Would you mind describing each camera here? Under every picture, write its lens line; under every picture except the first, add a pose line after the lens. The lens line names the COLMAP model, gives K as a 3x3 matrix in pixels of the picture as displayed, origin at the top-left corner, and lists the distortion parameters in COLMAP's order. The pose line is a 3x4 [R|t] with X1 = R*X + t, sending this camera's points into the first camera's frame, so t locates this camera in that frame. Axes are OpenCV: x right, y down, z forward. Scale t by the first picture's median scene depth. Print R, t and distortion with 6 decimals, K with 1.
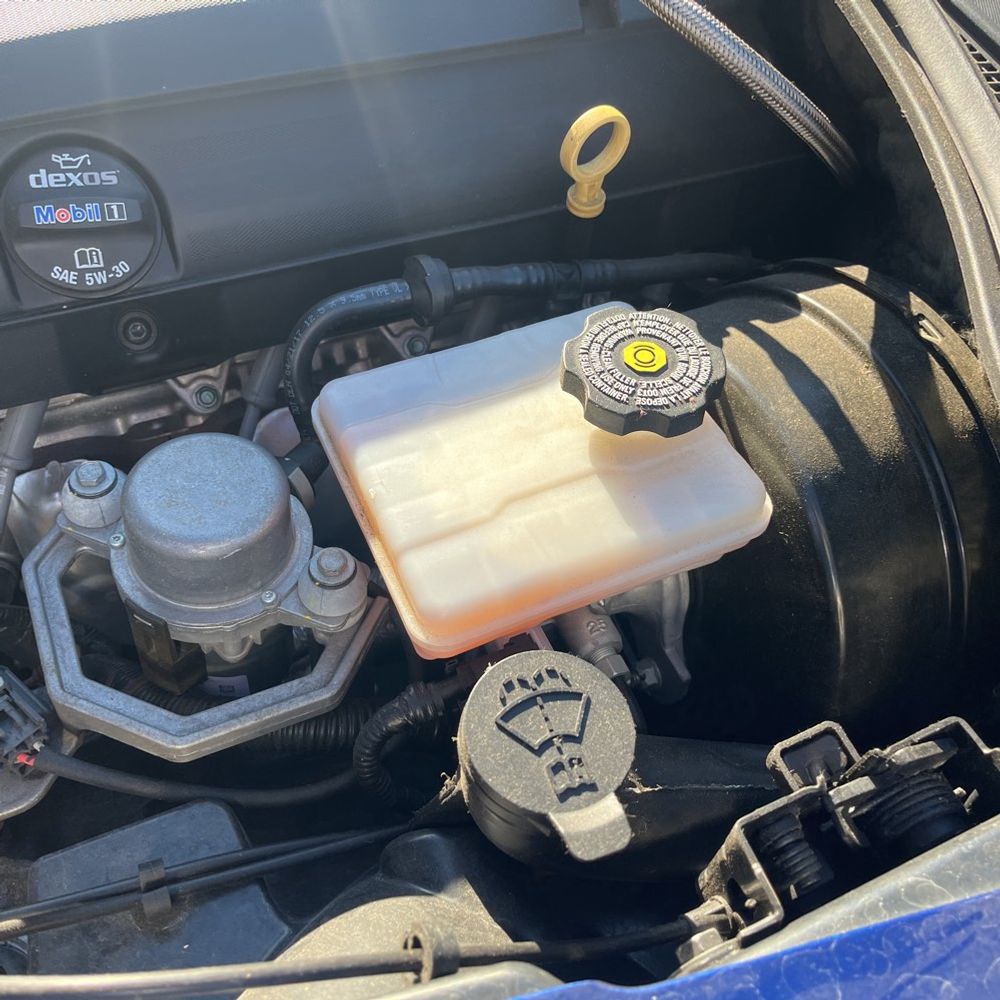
lens RADIAL K [[1023.5, 0, 500.4], [0, 1023.5, 494.7], [0, 0, 1]] dist [0.030820, -0.015496]
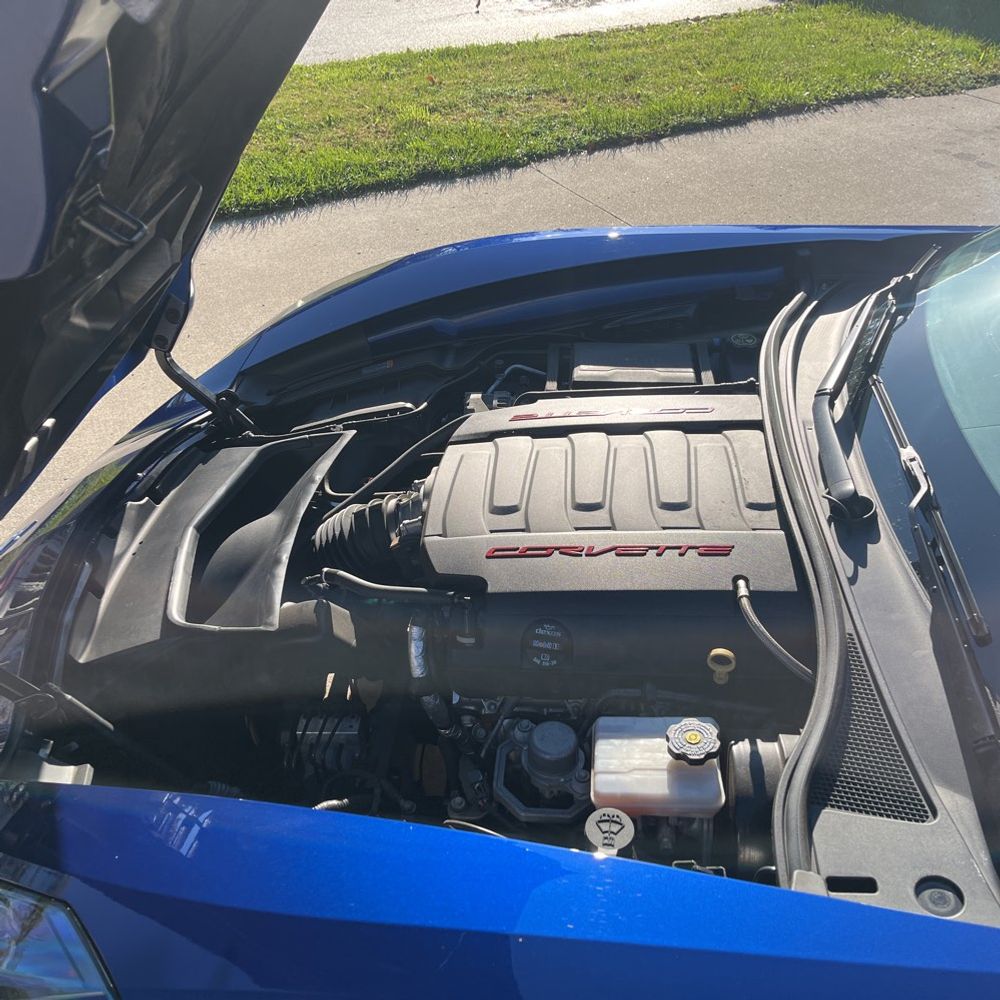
lens RADIAL K [[1002.9, 0, 505.6], [0, 1002.9, 501.8], [0, 0, 1]] dist [0.047987, -0.039881]
pose [[0.860785, 0.171264, -0.479289, 0.951356], [-0.302949, 0.929108, -0.212087, 0.017516], [0.408988, 0.327762, 0.851646, -1.955489]]
